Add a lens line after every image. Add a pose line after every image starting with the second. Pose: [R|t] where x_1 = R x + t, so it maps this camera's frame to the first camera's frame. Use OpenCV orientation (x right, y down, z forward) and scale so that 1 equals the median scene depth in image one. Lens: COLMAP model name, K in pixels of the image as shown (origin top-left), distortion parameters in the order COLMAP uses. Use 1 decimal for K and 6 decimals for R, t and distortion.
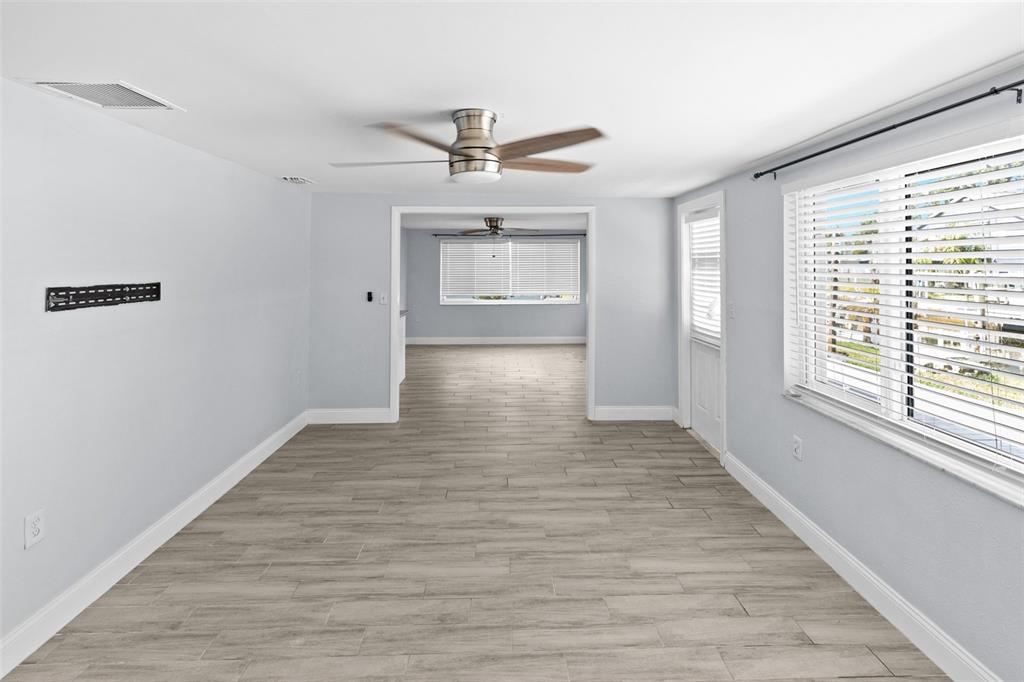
lens RADIAL K [[497.6, 0, 512.6], [0, 497.6, 249.8], [0, 0, 1]] dist [0.001546, 0.000090]
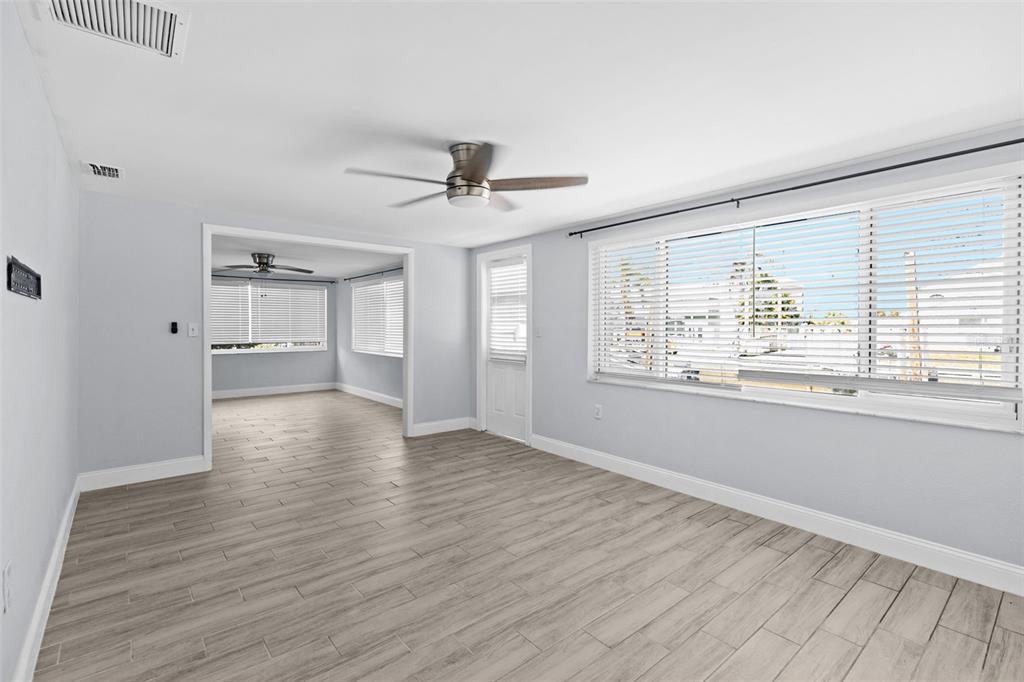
lens RADIAL K [[486.7, 0, 513.0], [0, 486.7, 332.4], [0, 0, 1]] dist [0.001028, 0.000030]
pose [[0.773112, -0.002891, 0.634263, -0.563100], [-0.019470, 0.999410, 0.028288, 0.103861], [-0.633971, -0.034219, 0.772600, 0.000910]]
